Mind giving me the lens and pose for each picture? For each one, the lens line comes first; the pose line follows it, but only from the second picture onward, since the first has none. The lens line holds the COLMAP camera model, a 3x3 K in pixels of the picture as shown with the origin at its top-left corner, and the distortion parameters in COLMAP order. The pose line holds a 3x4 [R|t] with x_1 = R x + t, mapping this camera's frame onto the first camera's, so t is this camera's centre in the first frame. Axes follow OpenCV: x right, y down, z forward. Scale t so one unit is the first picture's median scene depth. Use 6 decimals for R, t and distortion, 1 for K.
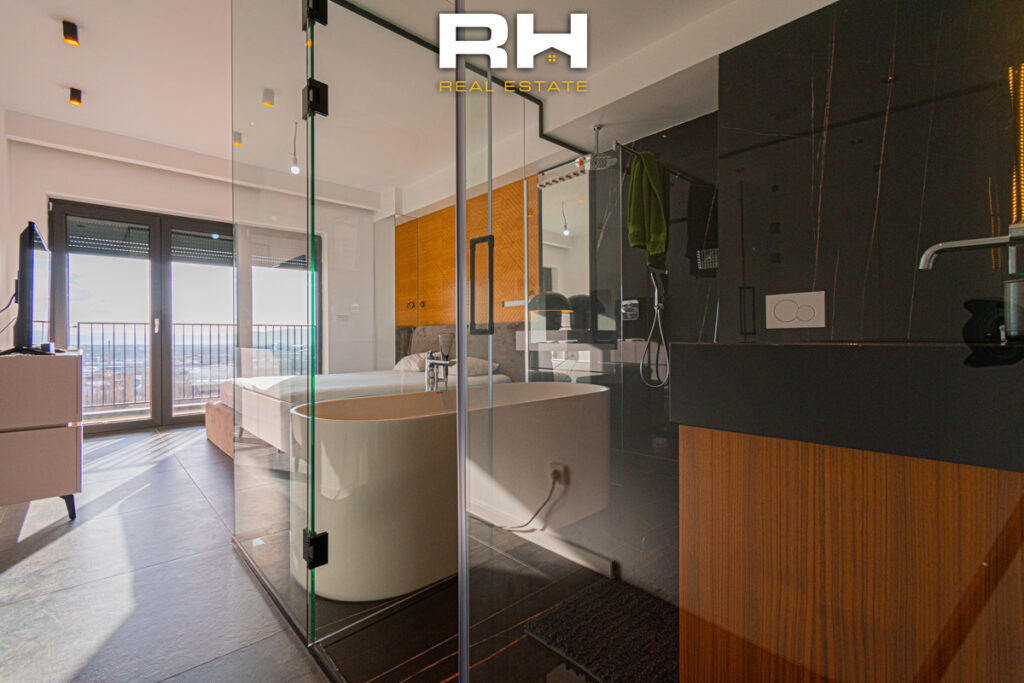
lens RADIAL K [[465.2, 0, 516.6], [0, 465.2, 340.6], [0, 0, 1]] dist [0.002442, -0.003687]
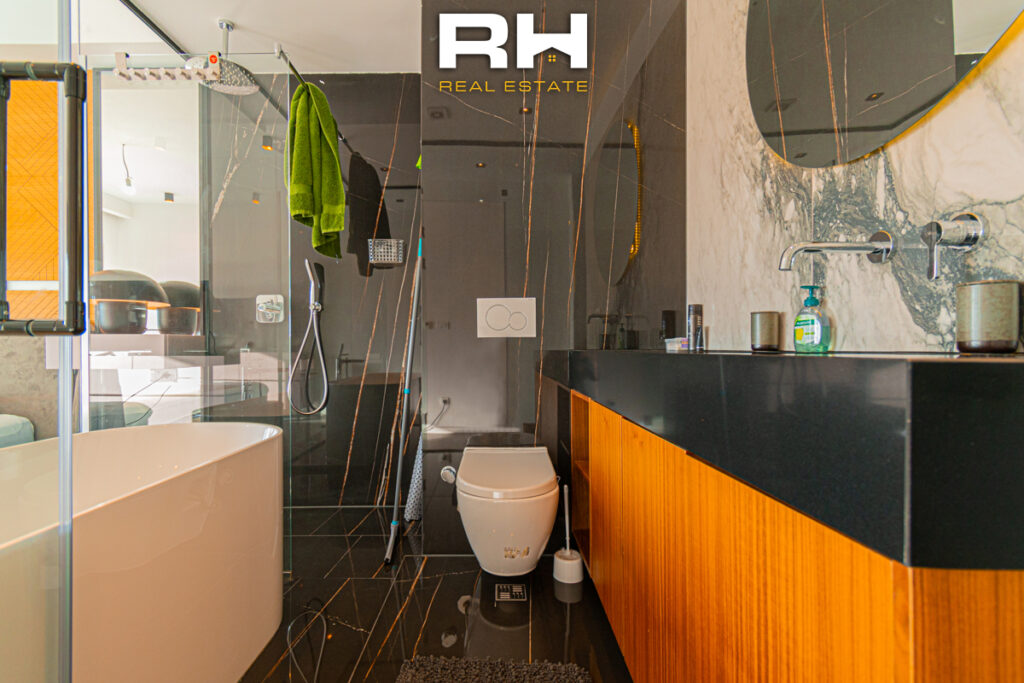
lens RADIAL K [[490.0, 0, 512.8], [0, 490.0, 347.5], [0, 0, 1]] dist [0.004286, 0.000618]
pose [[0.692474, 0.004086, 0.721432, -0.033973], [0.001415, 0.999974, -0.007021, 0.000082], [-0.721442, 0.005882, 0.692450, 0.168203]]
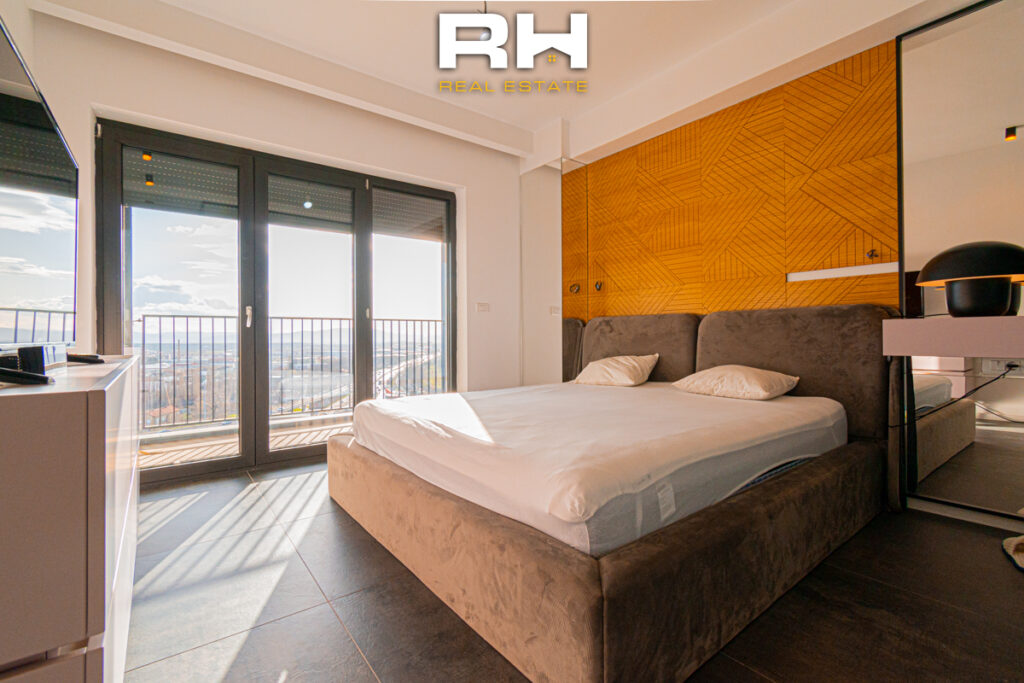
lens RADIAL K [[465.2, 0, 513.7], [0, 465.2, 337.8], [0, 0, 1]] dist [0.002442, -0.003687]
pose [[0.995394, -0.002088, -0.095844, -0.335141], [0.001924, 0.999997, -0.001796, 0.000251], [0.095847, 0.001603, 0.995395, 0.375475]]
